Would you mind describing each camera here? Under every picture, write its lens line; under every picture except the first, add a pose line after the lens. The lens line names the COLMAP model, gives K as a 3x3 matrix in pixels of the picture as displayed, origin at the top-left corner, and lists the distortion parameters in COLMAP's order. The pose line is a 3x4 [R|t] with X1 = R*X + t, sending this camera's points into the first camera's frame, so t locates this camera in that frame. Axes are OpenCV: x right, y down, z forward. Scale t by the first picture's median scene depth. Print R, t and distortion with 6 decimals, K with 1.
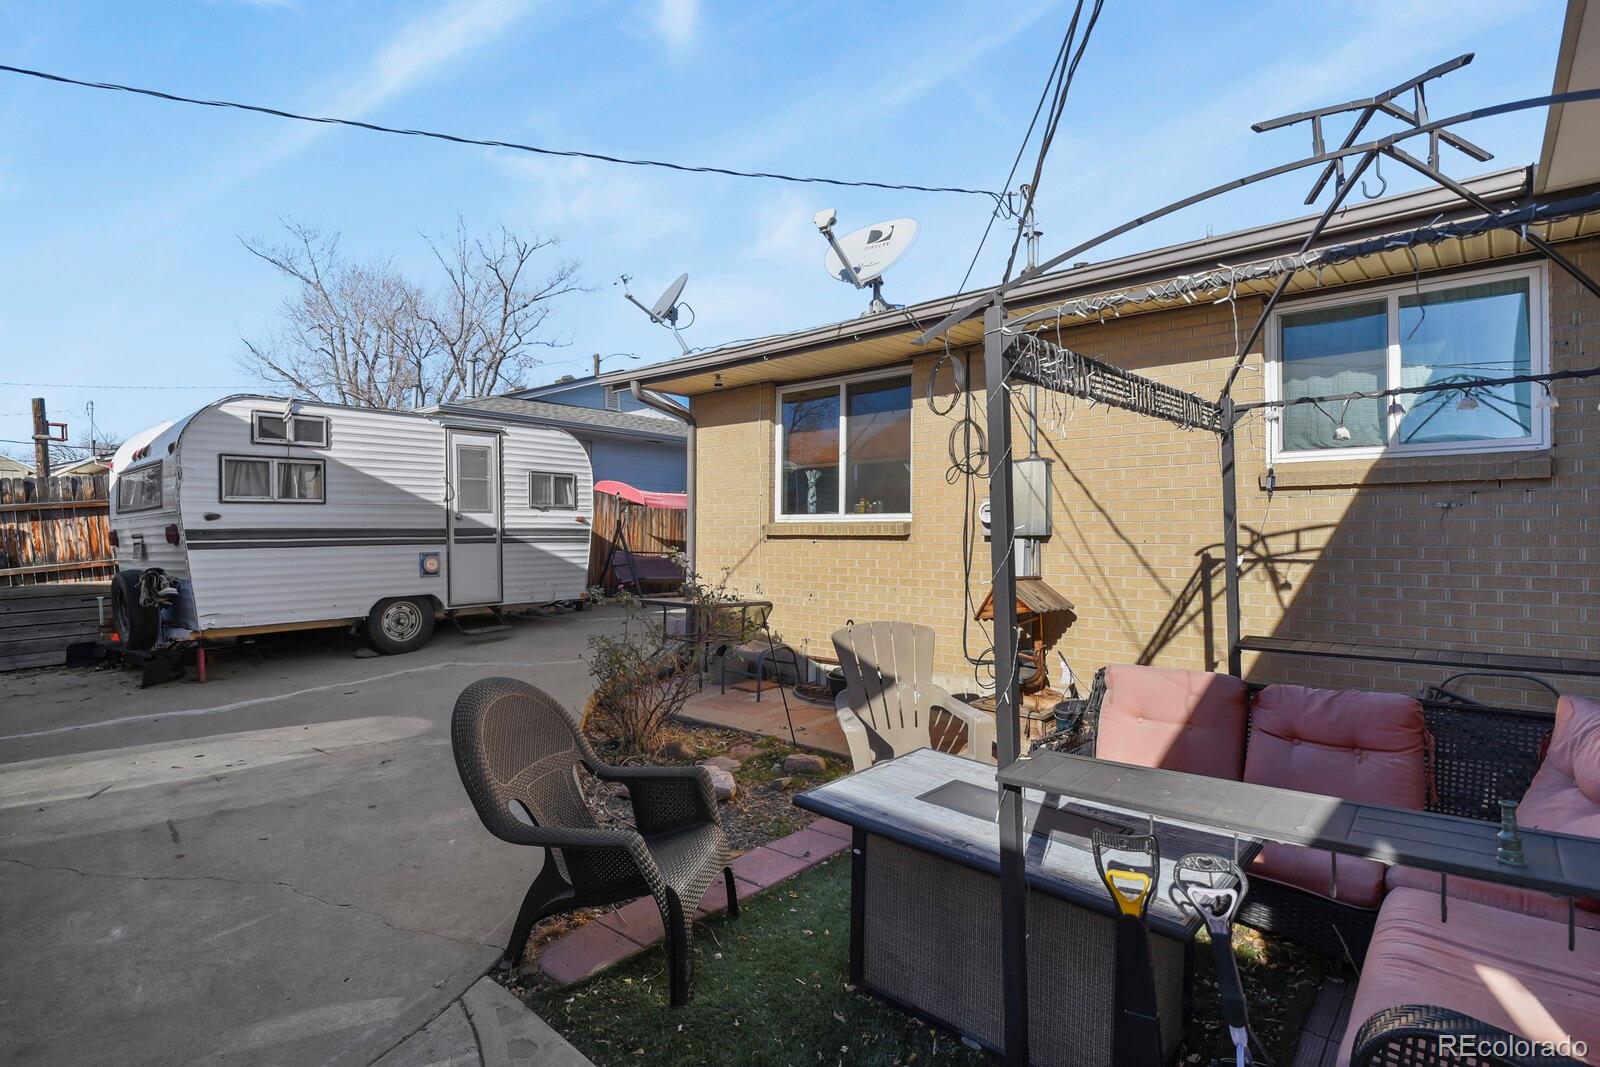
lens RADIAL K [[775.0, 0, 808.8], [0, 775.0, 529.0], [0, 0, 1]] dist [-0.012280, -0.000953]
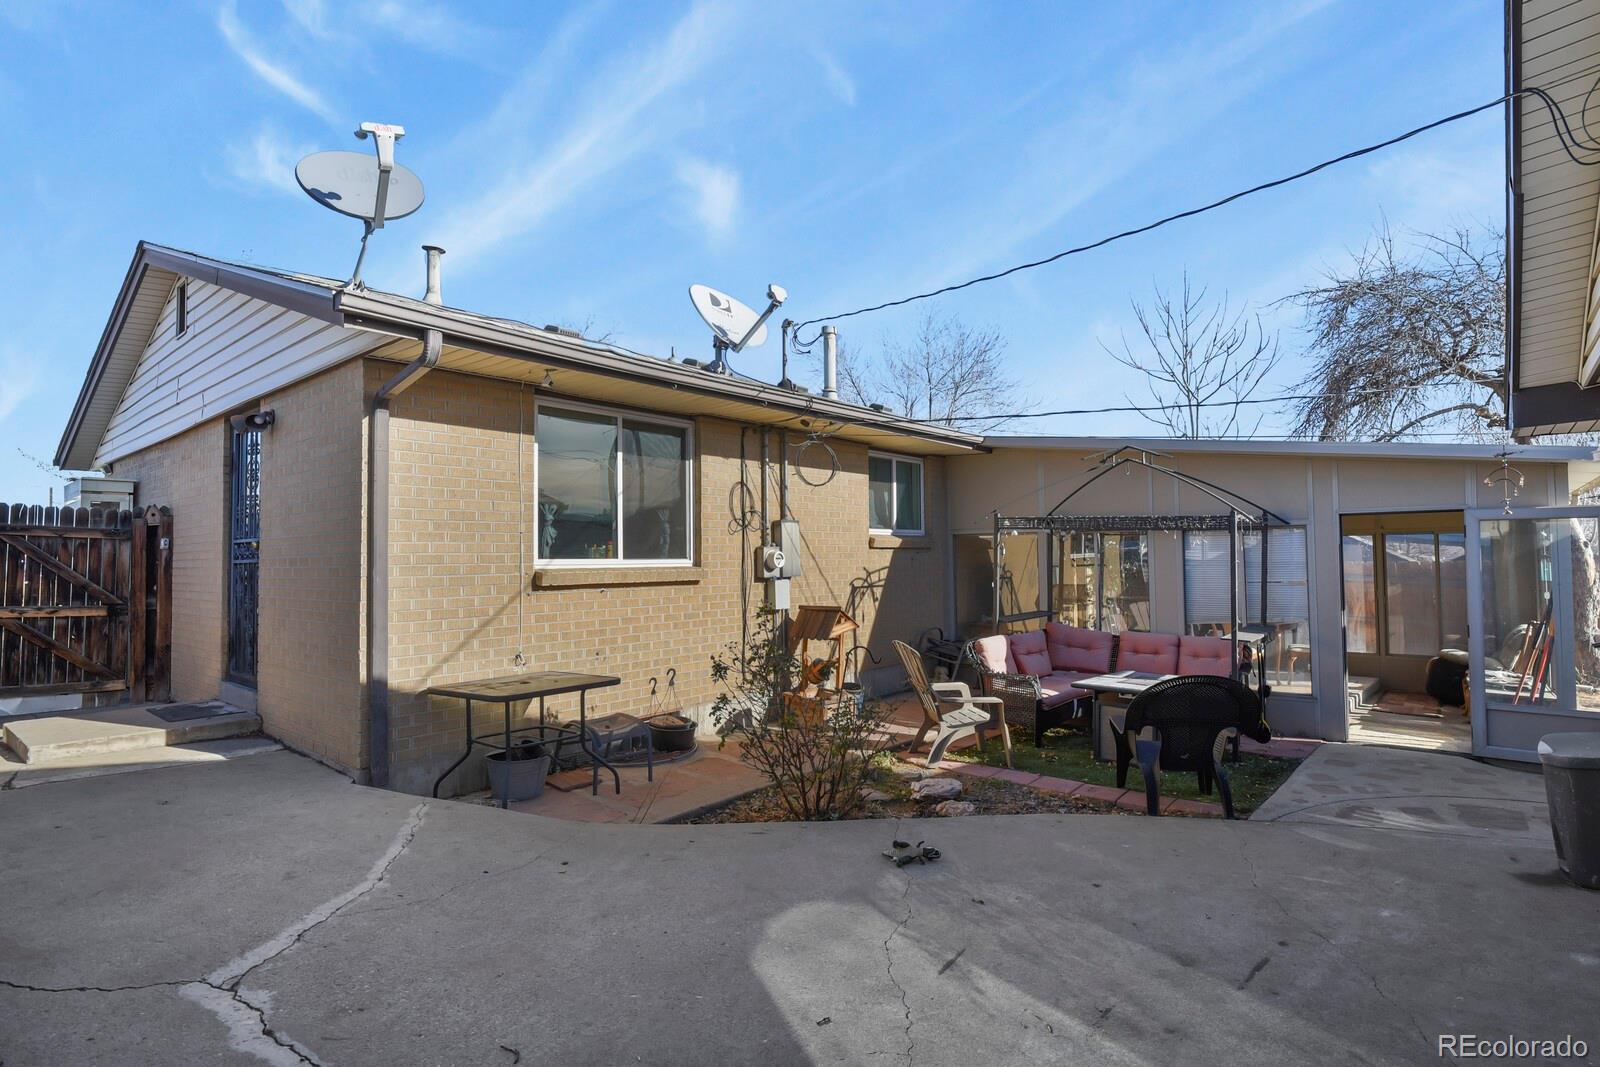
lens RADIAL K [[775.0, 0, 809.2], [0, 775.0, 534.5], [0, 0, 1]] dist [-0.012280, -0.000953]
pose [[0.011439, 0.026551, 0.999582, -1.144481], [0.002335, 0.999644, -0.026579, -0.031066], [-0.999932, 0.002638, 0.011373, 1.008312]]
